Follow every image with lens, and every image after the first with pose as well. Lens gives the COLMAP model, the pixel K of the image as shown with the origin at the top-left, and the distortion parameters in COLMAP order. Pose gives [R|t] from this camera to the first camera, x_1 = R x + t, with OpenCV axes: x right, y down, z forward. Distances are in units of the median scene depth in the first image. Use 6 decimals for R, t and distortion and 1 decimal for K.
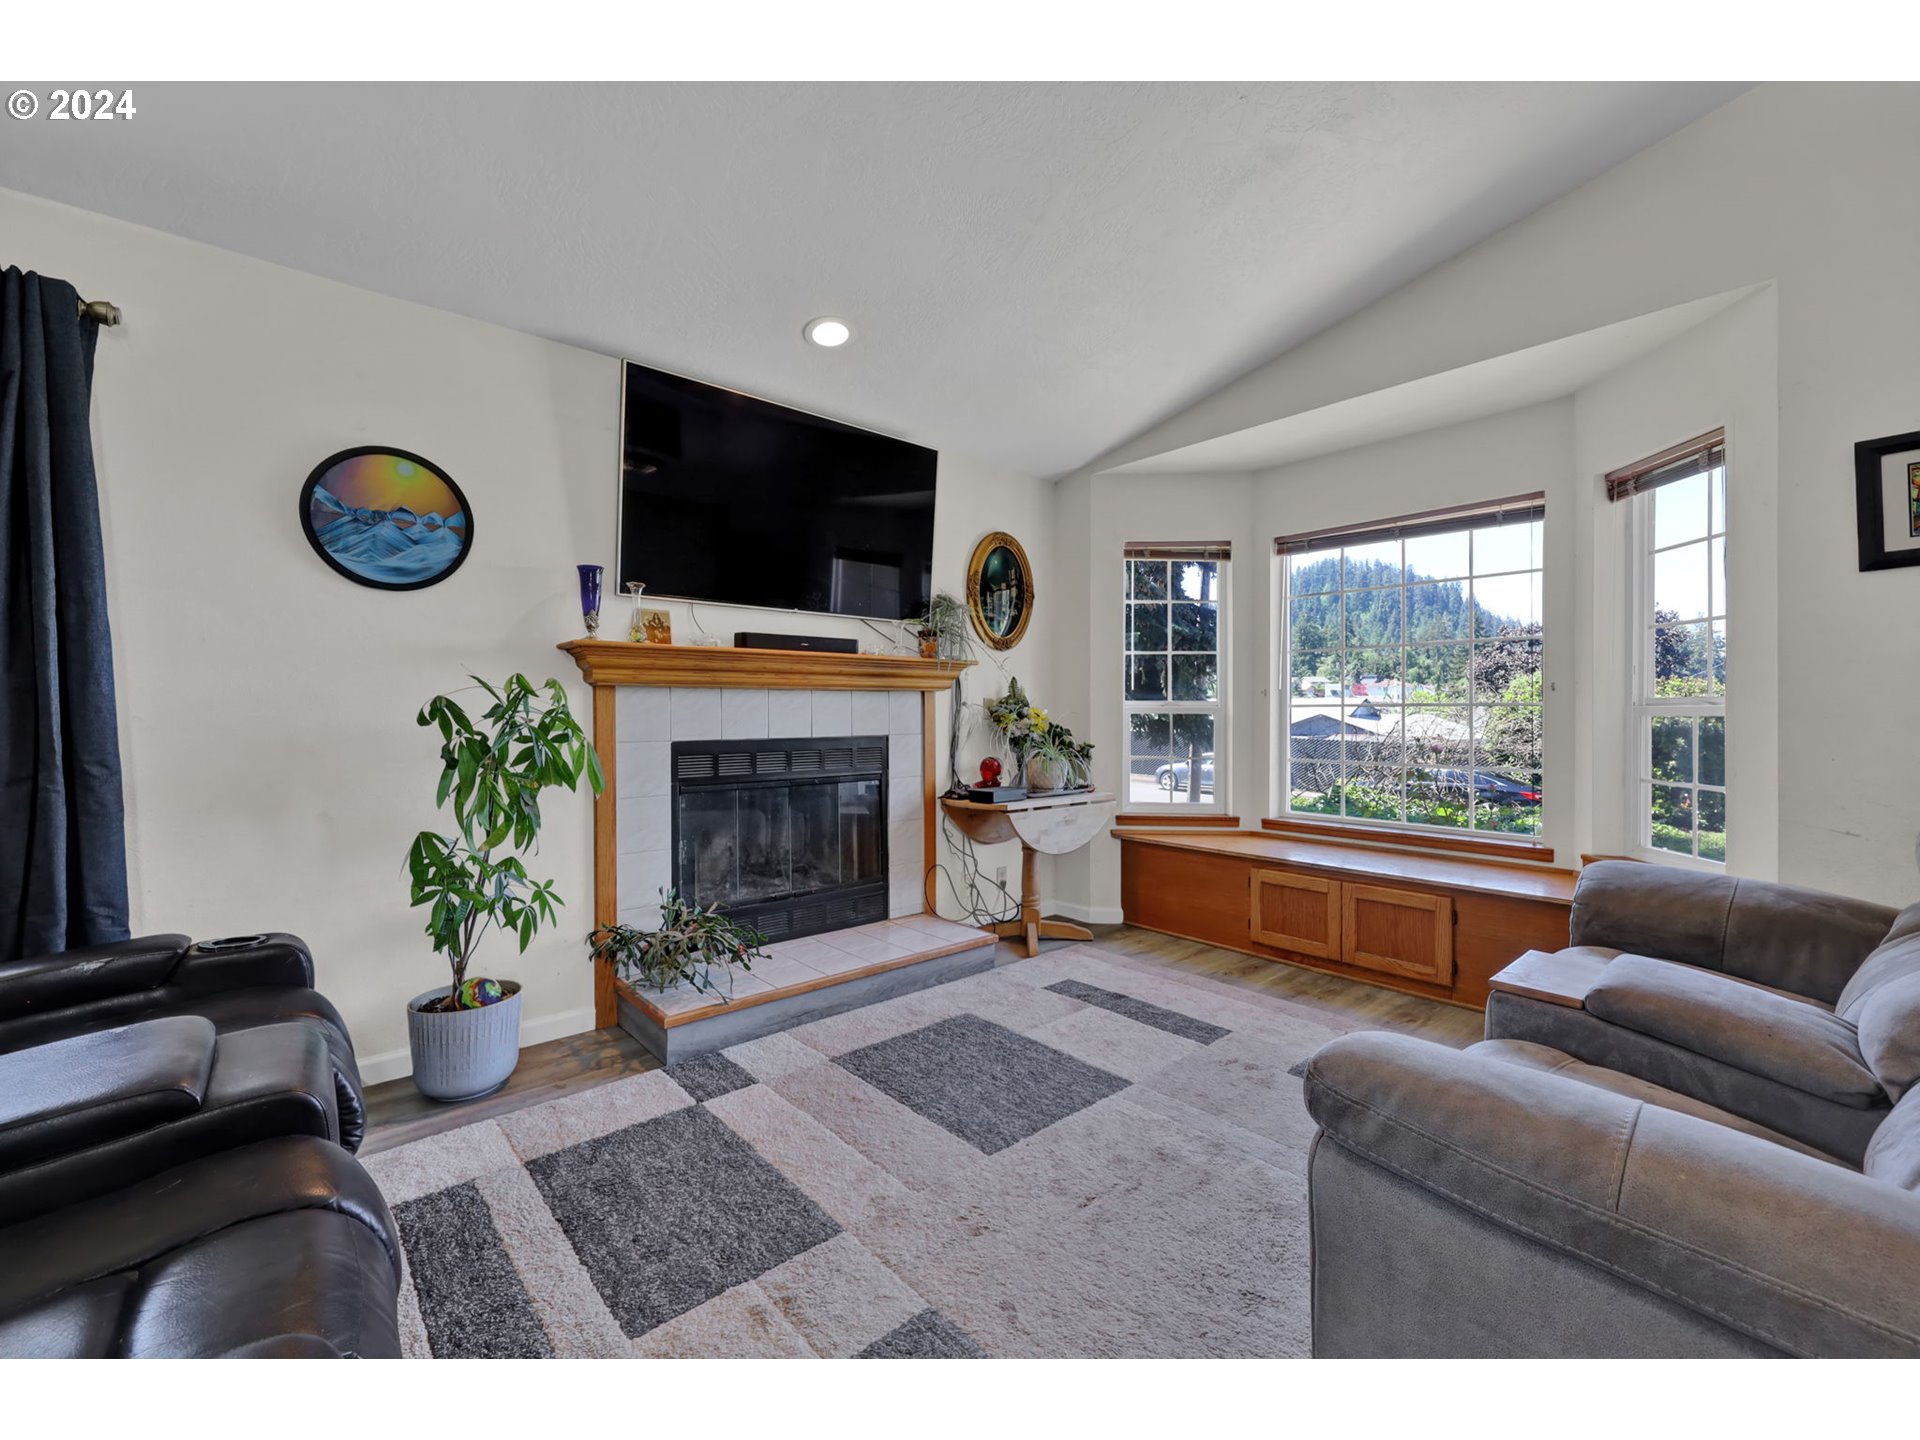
lens RADIAL K [[797.6, 0, 974.1], [0, 797.6, 709.8], [0, 0, 1]] dist [0.004289, -0.001616]
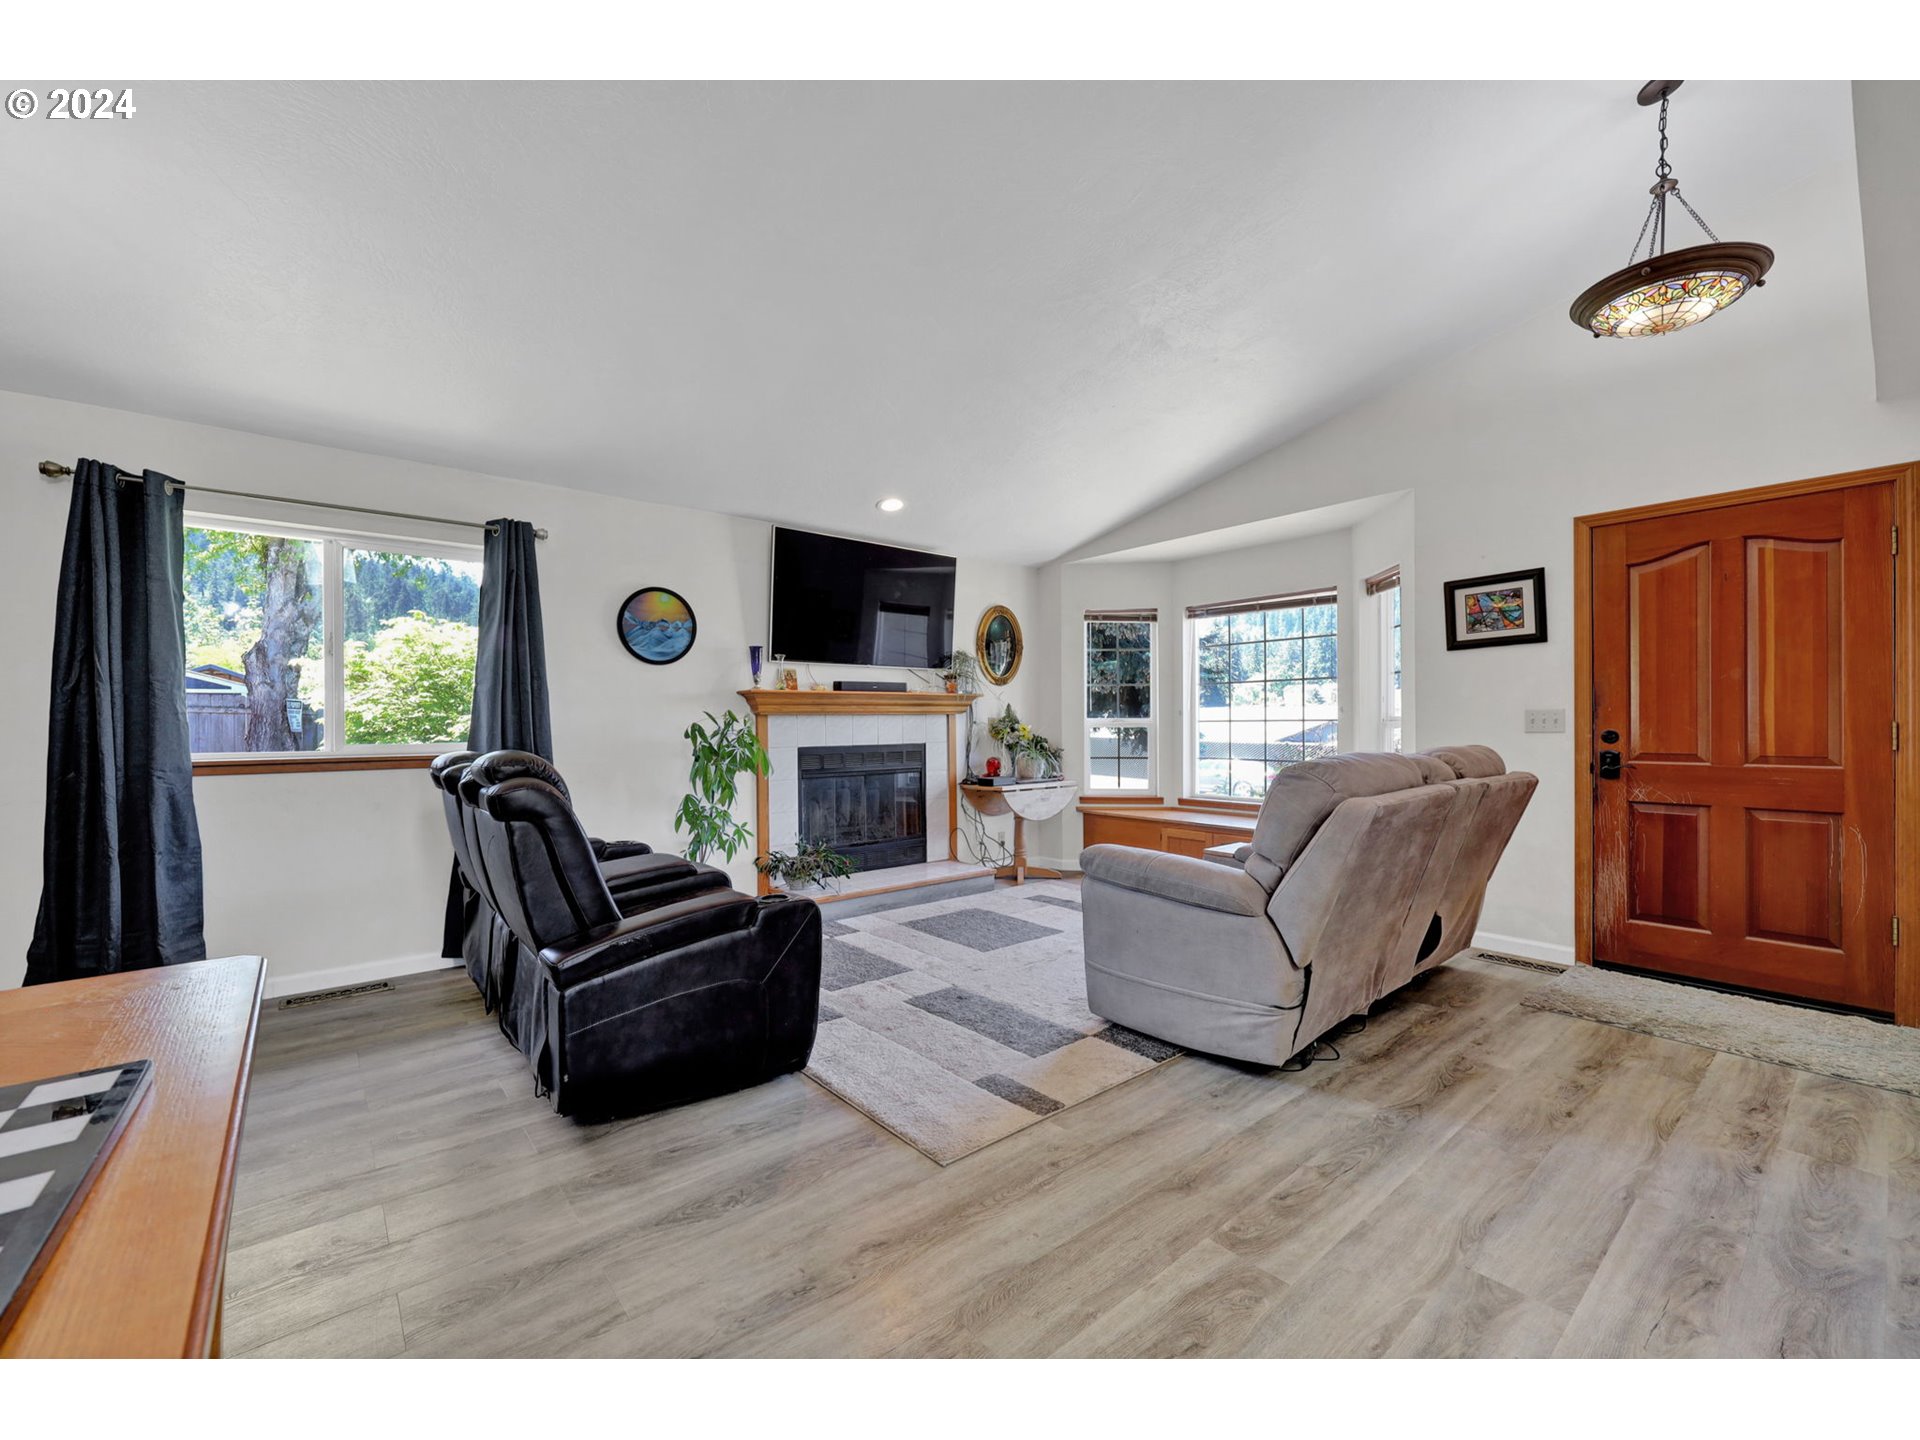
lens RADIAL K [[797.6, 0, 972.7], [0, 797.6, 722.7], [0, 0, 1]] dist [0.004289, -0.001616]
pose [[0.999496, -0.007597, -0.030820, 0.036666], [0.007678, 0.999967, 0.002499, -0.012627], [0.030800, -0.002734, 0.999522, -0.628659]]
